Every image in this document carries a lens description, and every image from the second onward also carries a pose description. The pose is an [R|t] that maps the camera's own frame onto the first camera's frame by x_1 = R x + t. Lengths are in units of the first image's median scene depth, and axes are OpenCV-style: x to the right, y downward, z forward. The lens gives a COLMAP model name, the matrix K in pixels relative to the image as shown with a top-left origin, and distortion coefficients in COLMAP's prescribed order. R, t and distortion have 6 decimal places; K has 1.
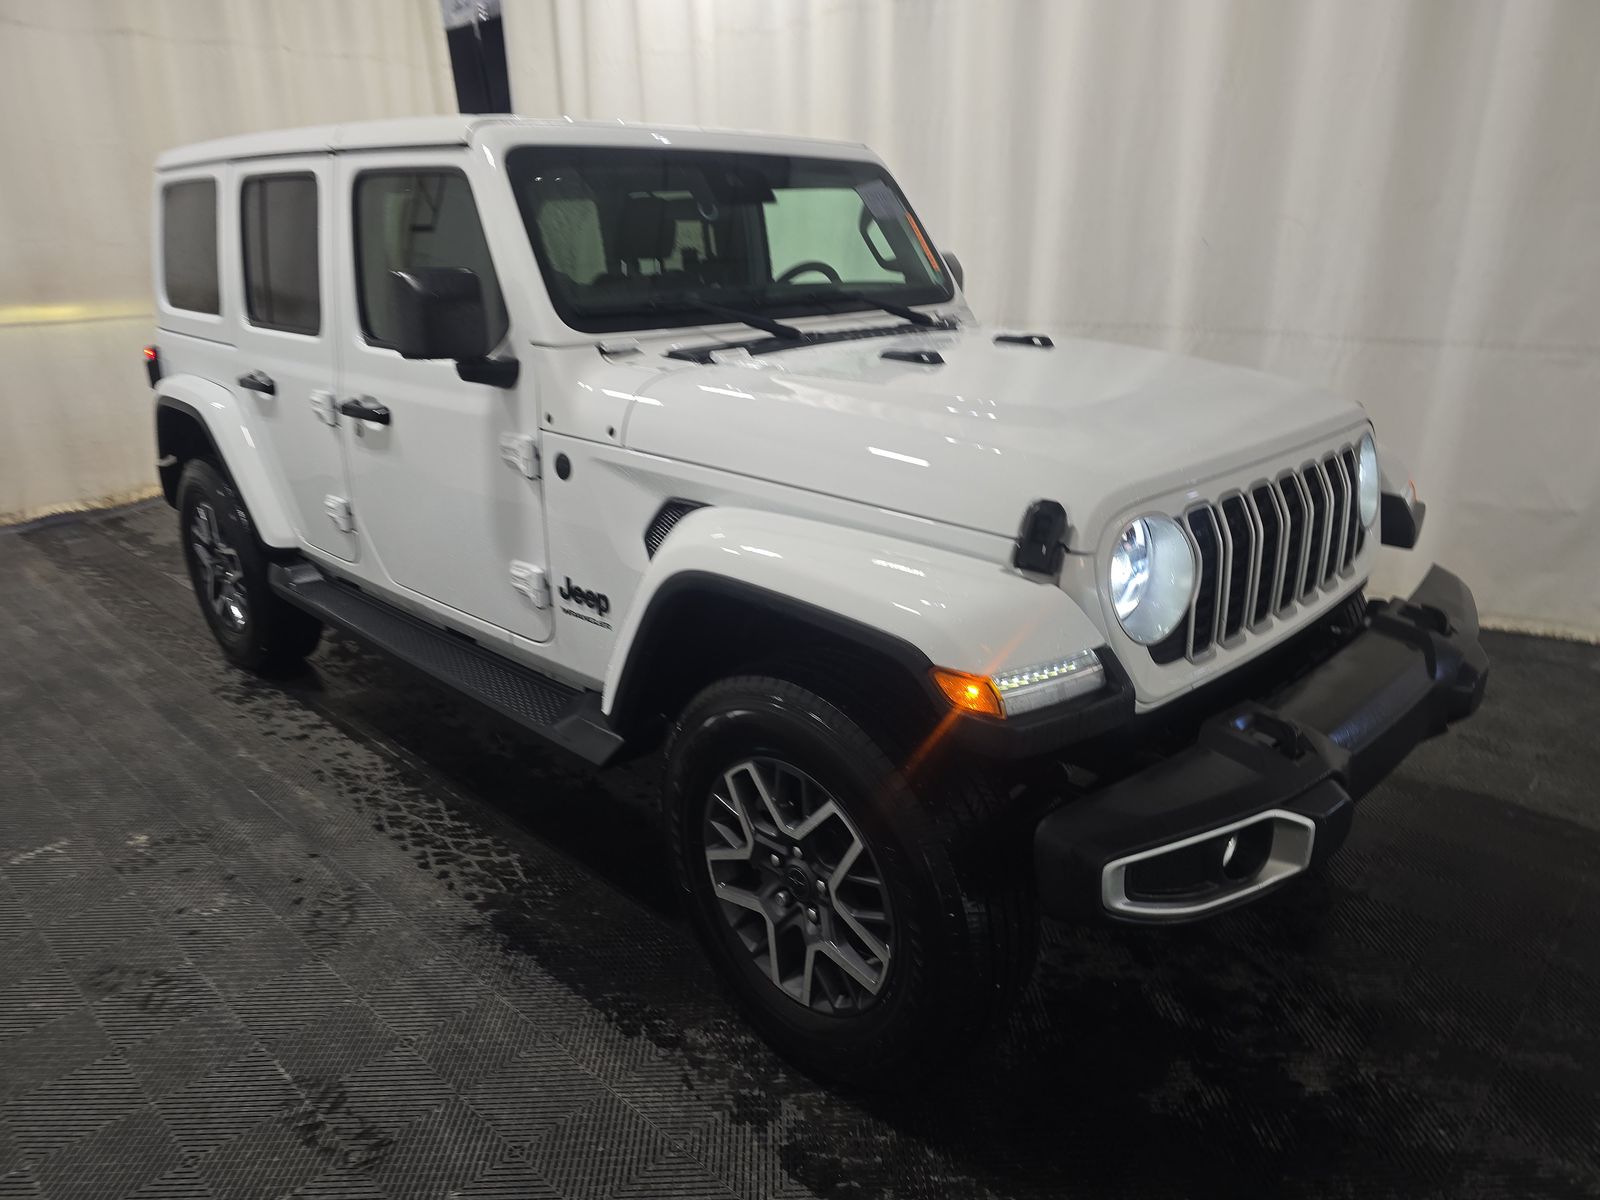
lens RADIAL K [[1084.1, 0, 800.0], [0, 1084.1, 600.0], [0, 0, 1]] dist [0.003029, -0.003624]
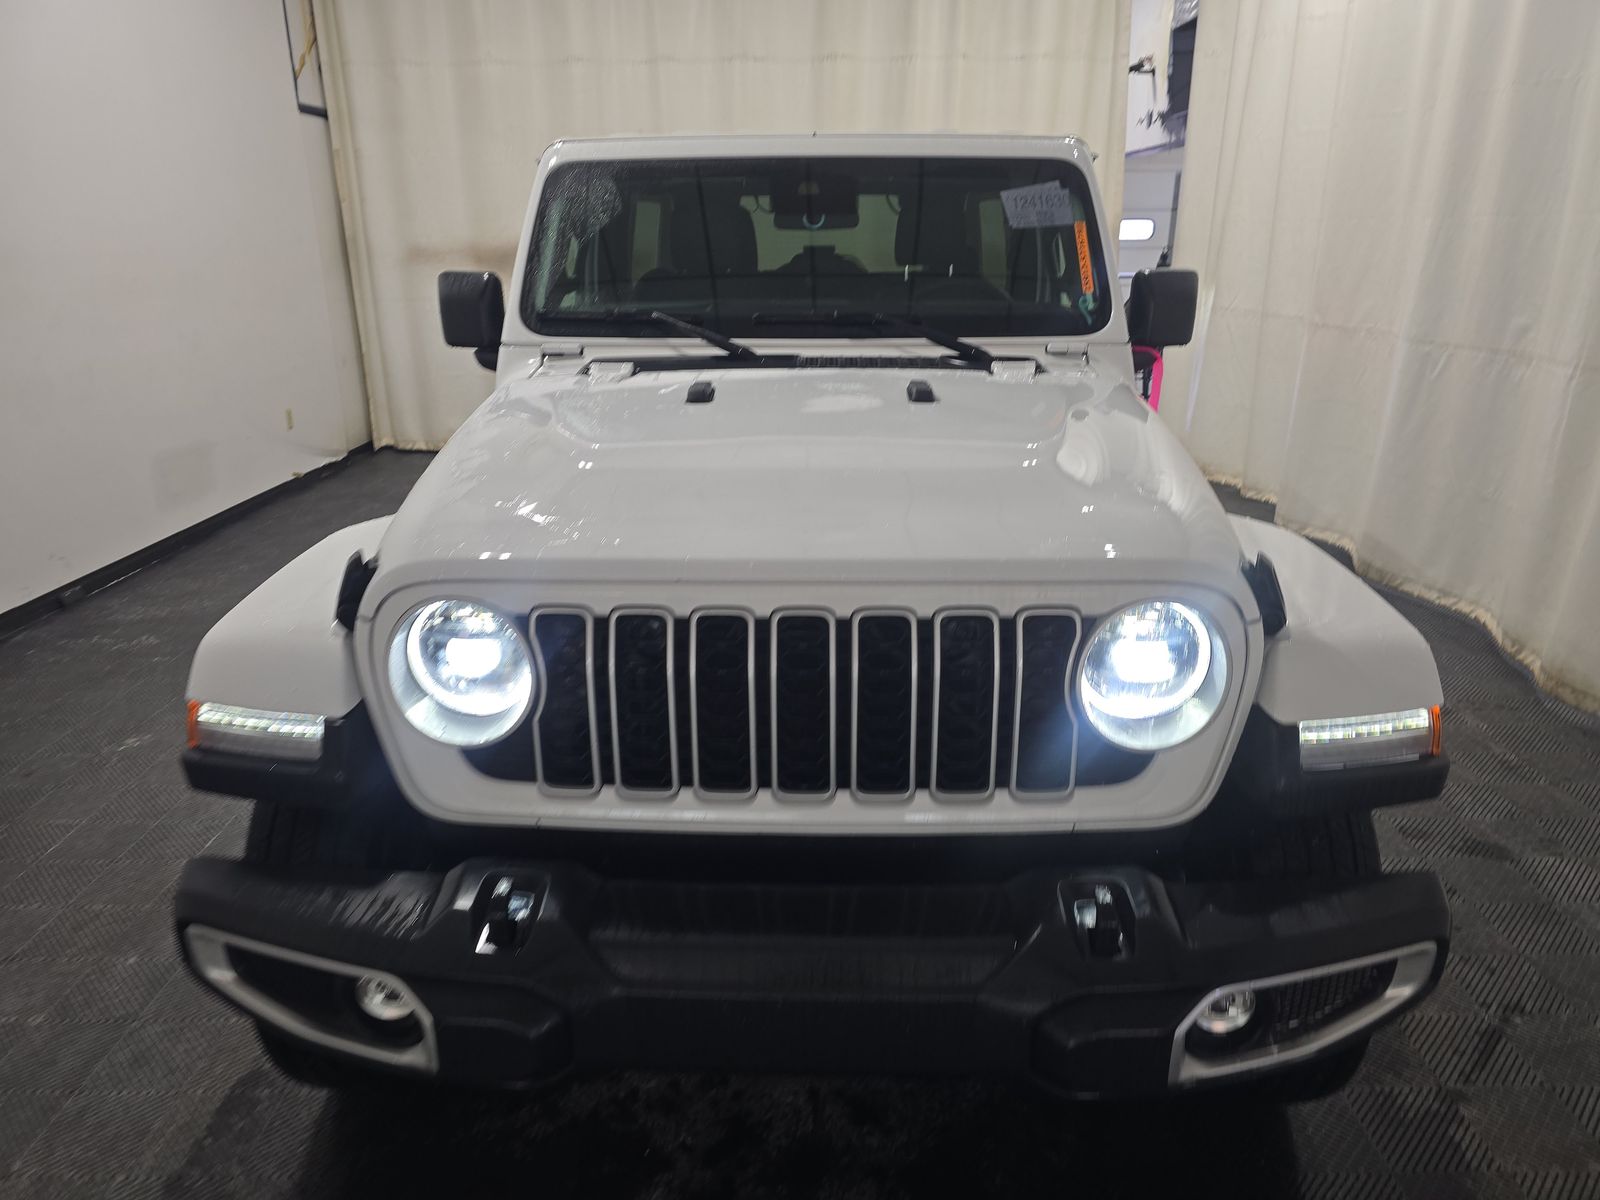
lens RADIAL K [[1084.1, 0, 800.0], [0, 1084.1, 600.0], [0, 0, 1]] dist [0.003029, -0.003624]
pose [[0.665248, 0.252437, -0.702652, 1.082784], [-0.242472, 0.963143, 0.116458, -0.236068], [0.706153, 0.092900, 0.701938, 0.574862]]
